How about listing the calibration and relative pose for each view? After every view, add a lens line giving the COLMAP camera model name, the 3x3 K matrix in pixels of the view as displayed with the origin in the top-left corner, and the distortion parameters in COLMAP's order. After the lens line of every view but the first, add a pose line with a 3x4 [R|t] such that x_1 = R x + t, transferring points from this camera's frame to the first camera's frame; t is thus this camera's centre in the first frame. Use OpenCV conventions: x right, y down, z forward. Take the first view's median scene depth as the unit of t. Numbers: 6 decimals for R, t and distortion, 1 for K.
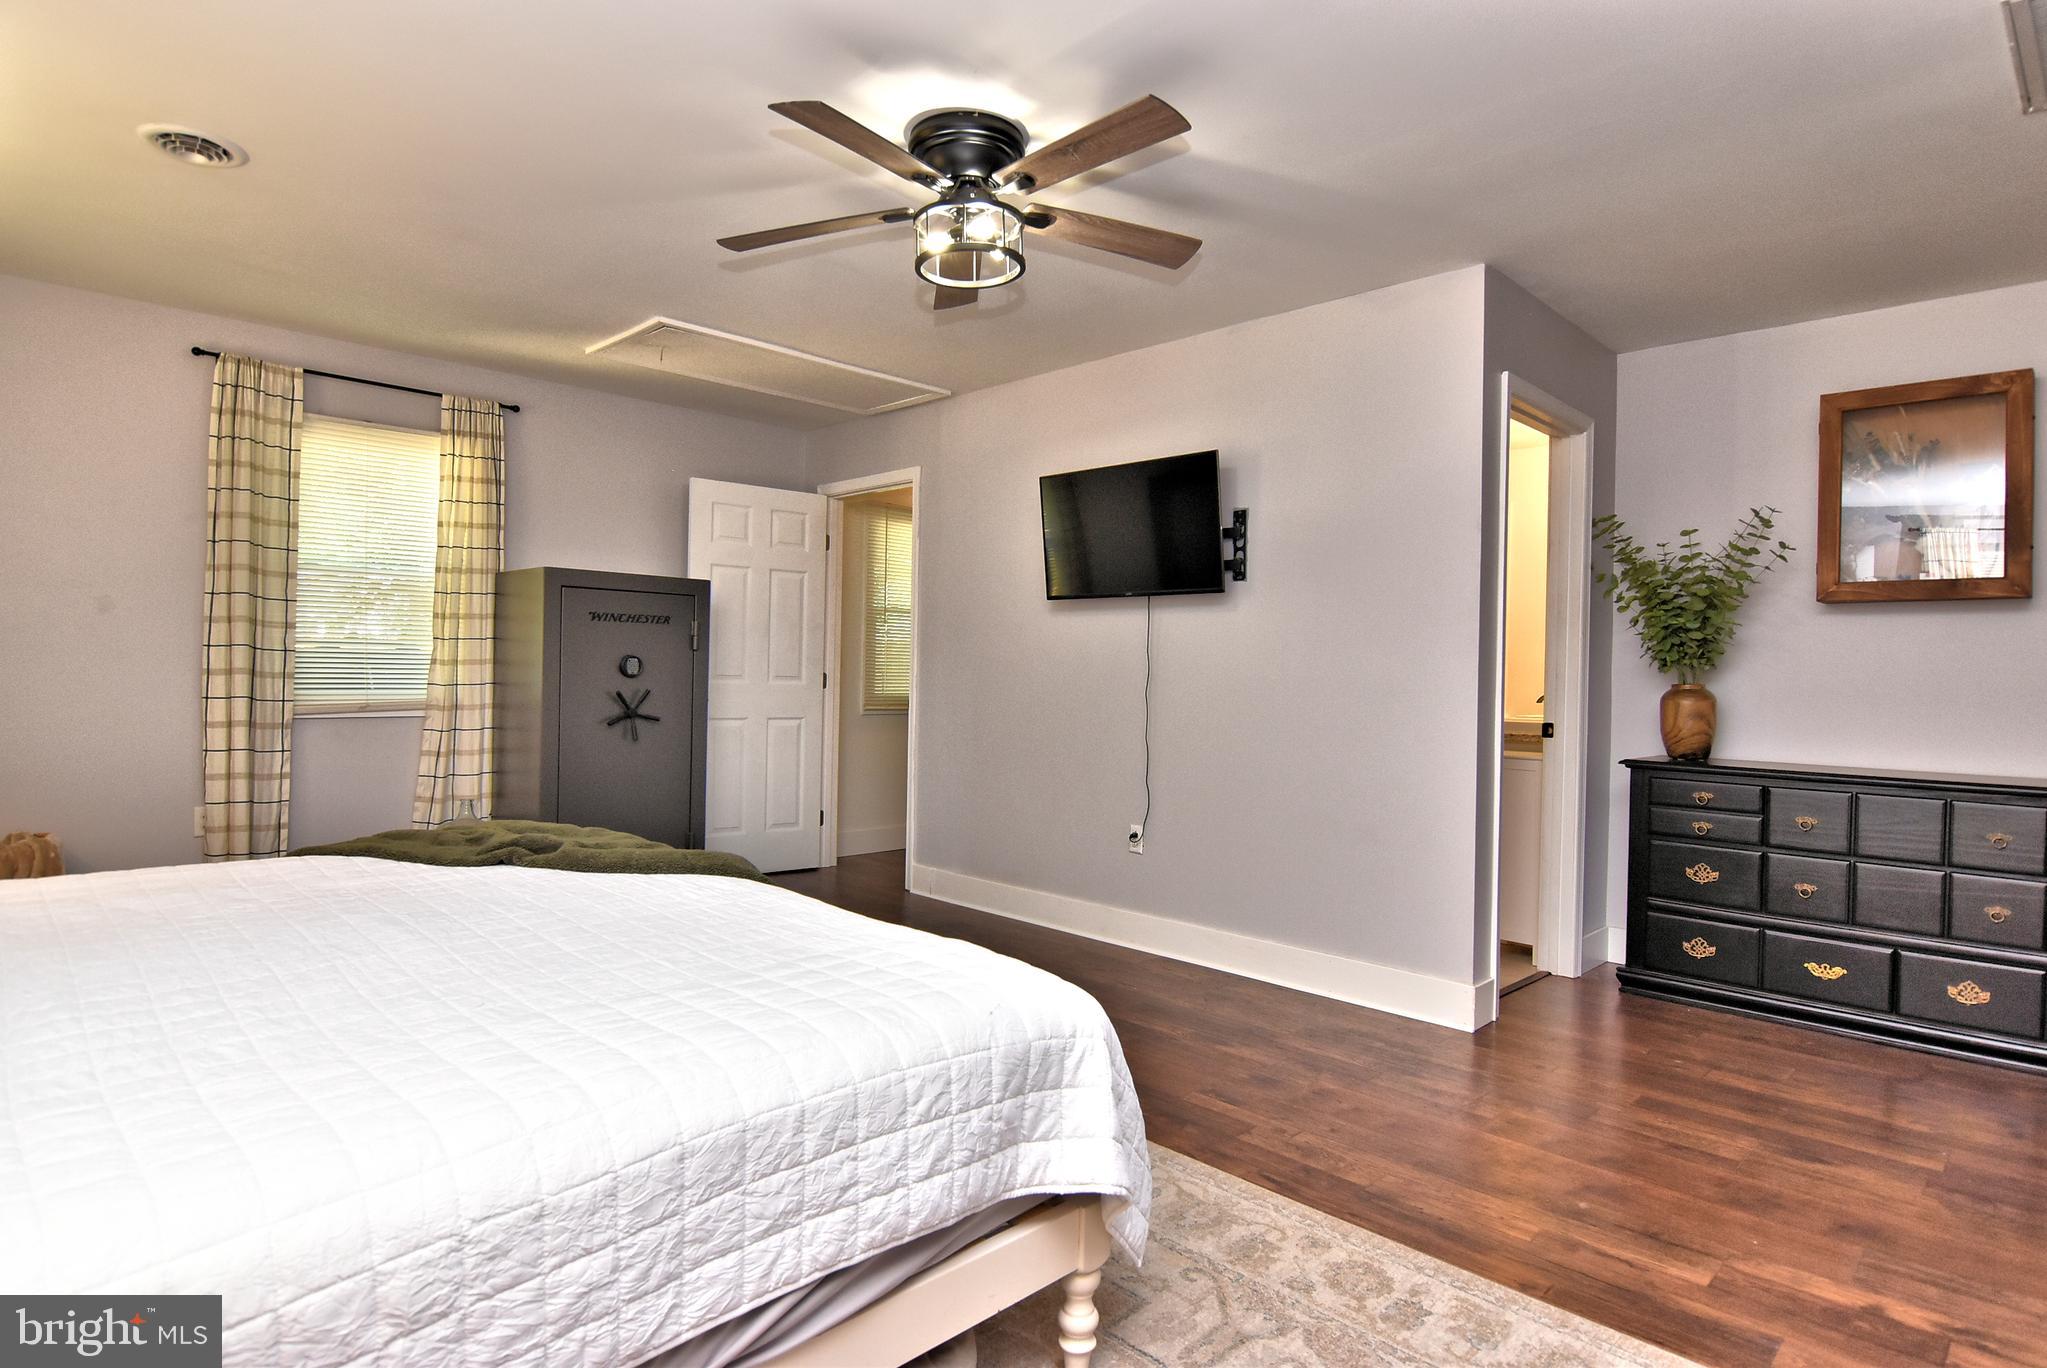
lens RADIAL K [[1086.6, 0, 1036.2], [0, 1086.6, 683.3], [0, 0, 1]] dist [-0.021466, 0.000197]
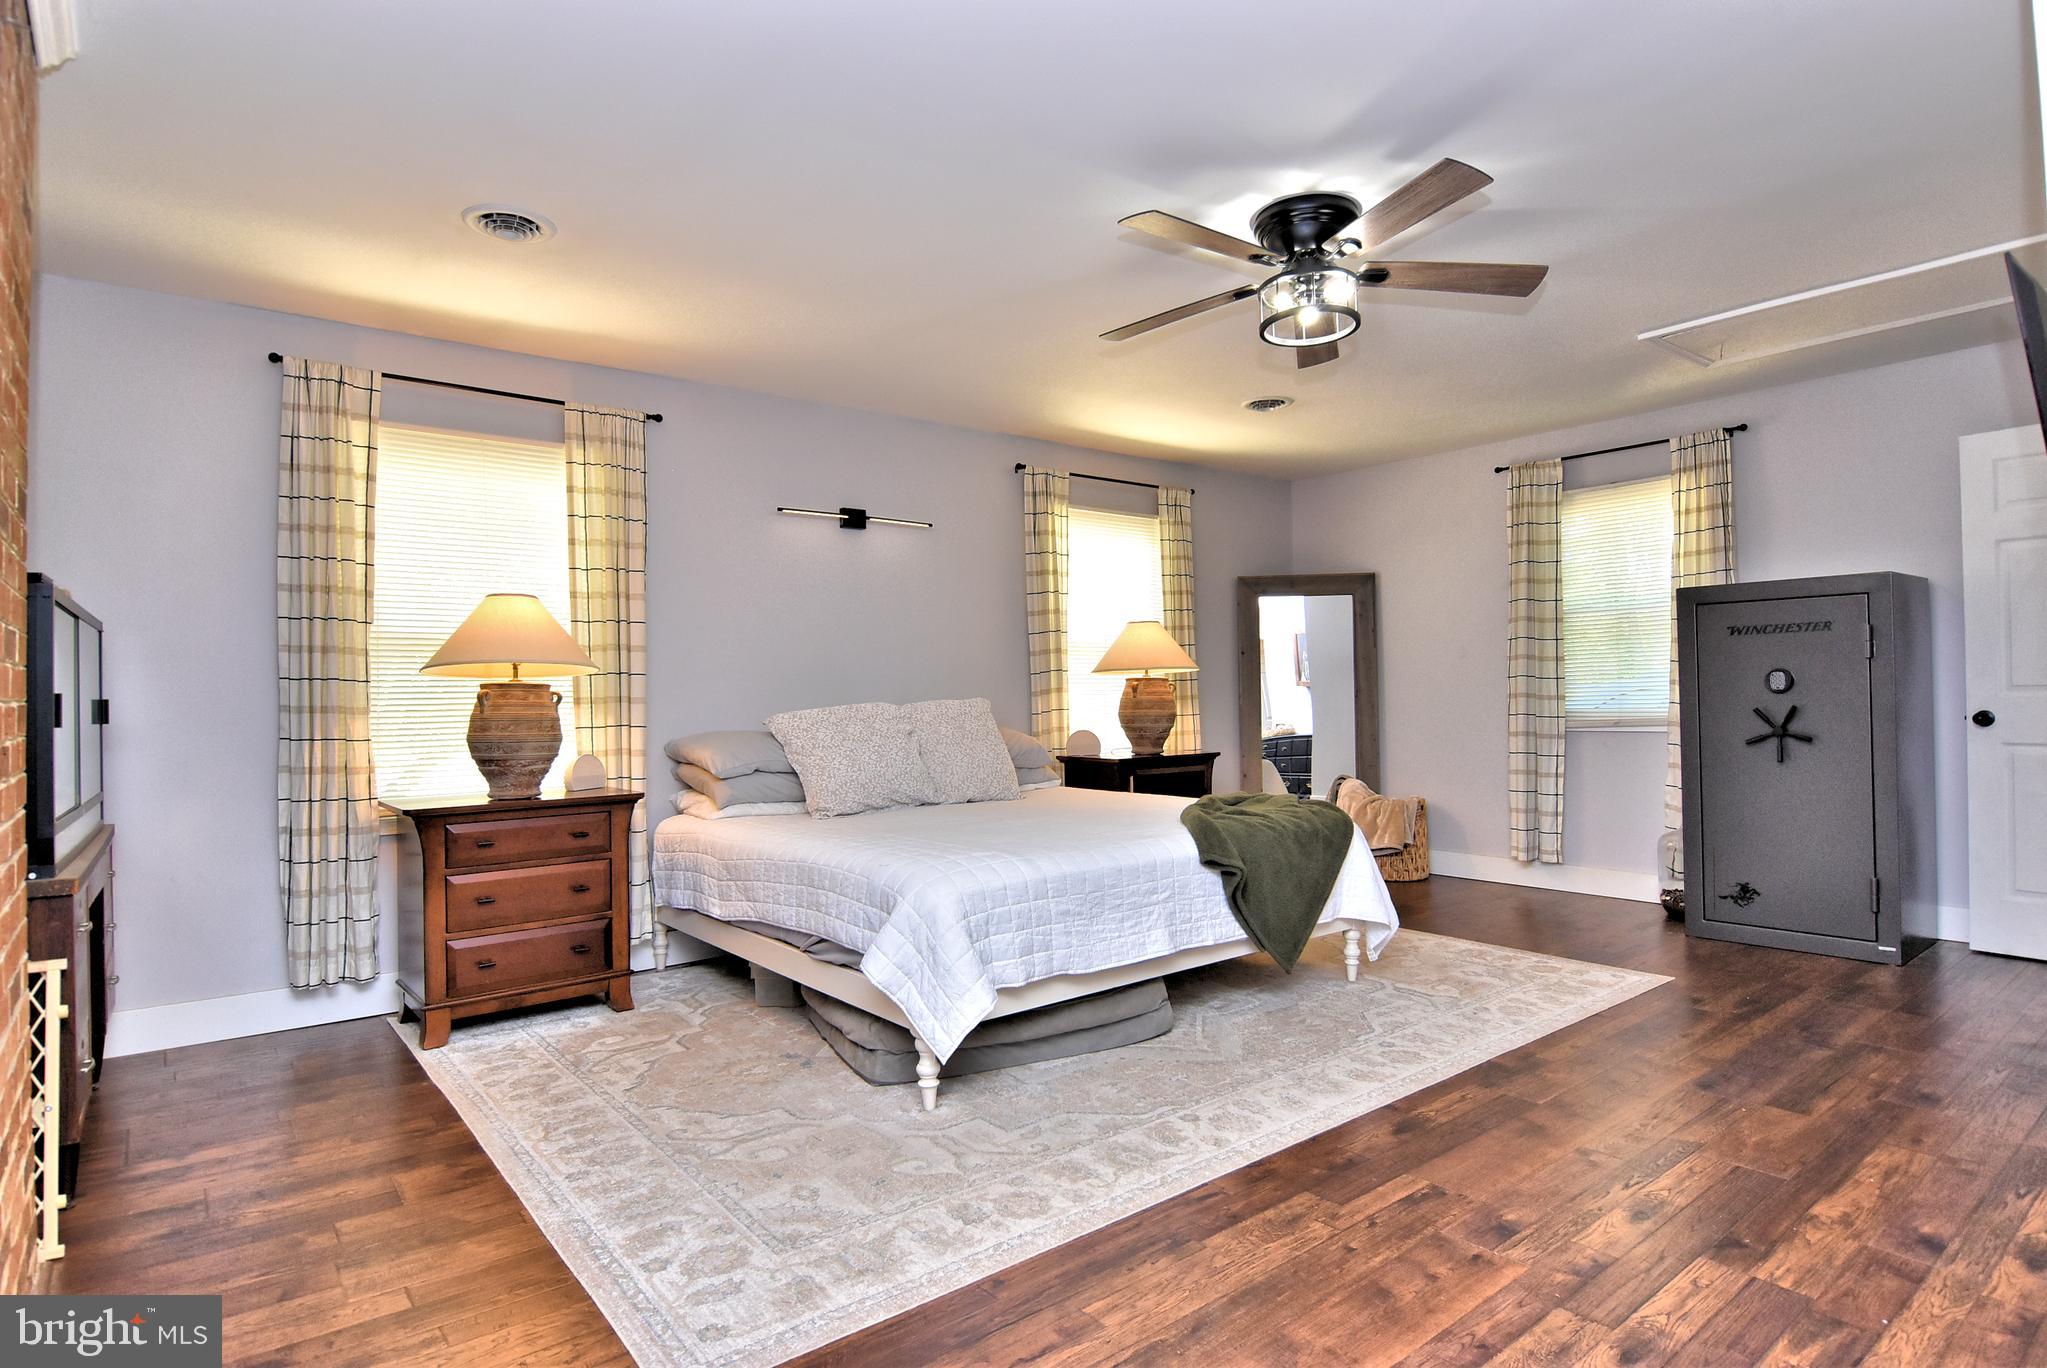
lens RADIAL K [[1085.6, 0, 1031.2], [0, 1085.6, 685.8], [0, 0, 1]] dist [0.004035, -0.020994]
pose [[-0.112370, -0.025228, -0.993346, 0.944708], [0.010609, 0.999590, -0.026586, 0.009398], [0.993610, -0.013526, -0.112056, 0.726533]]
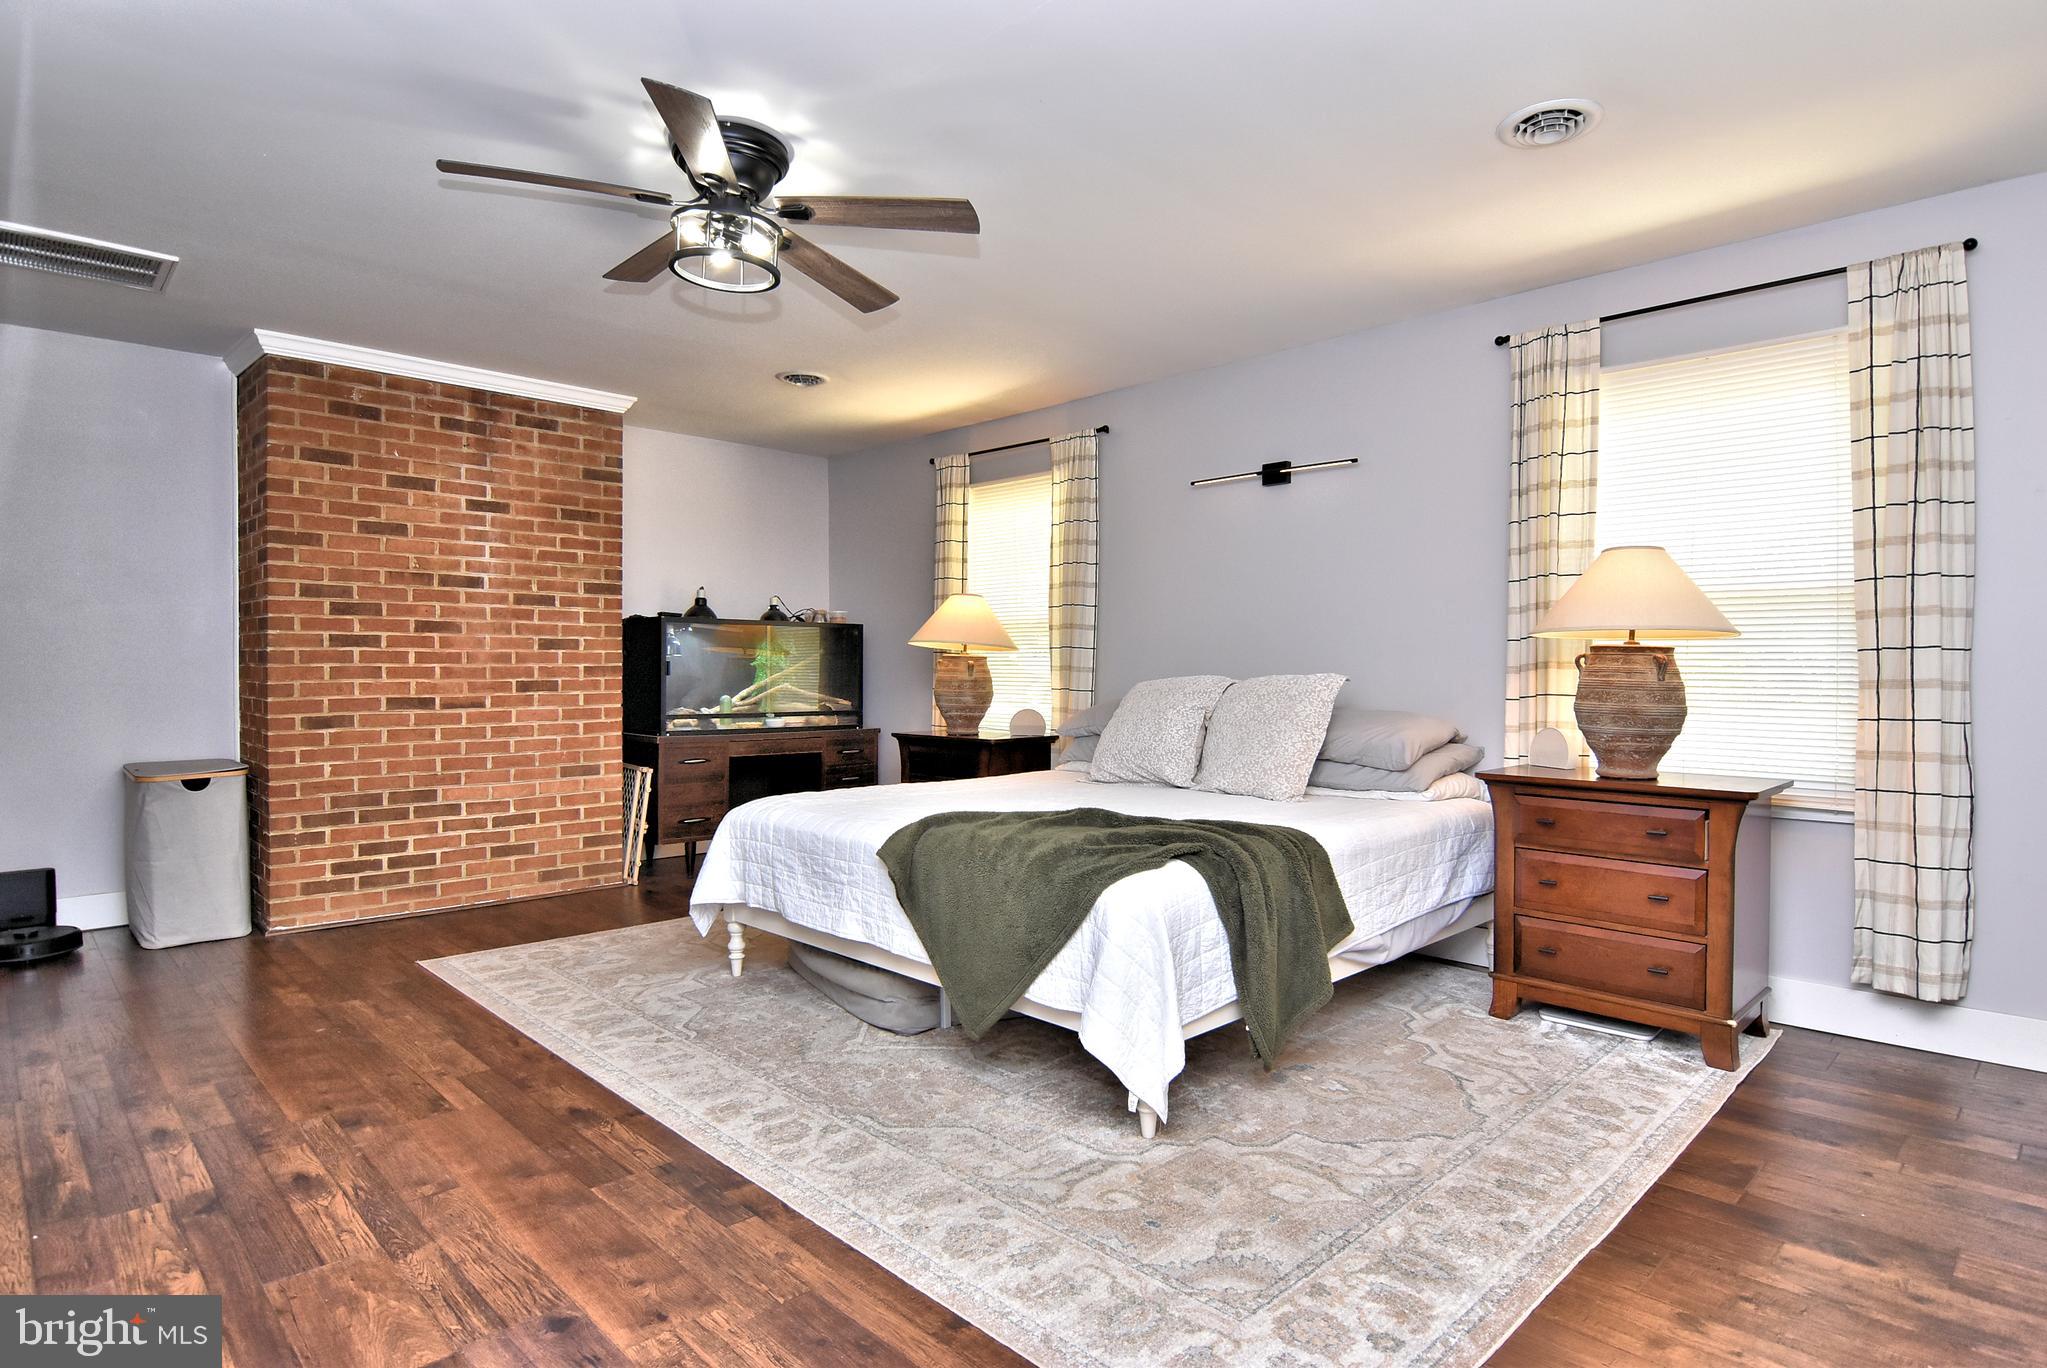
lens RADIAL K [[1085.6, 0, 1031.2], [0, 1085.6, 685.8], [0, 0, 1]] dist [0.004035, -0.020994]
pose [[-0.999731, -0.022599, 0.005284, -0.321771], [-0.022493, 0.999559, 0.019368, -0.019457], [-0.005719, 0.019244, -0.999798, 1.776576]]
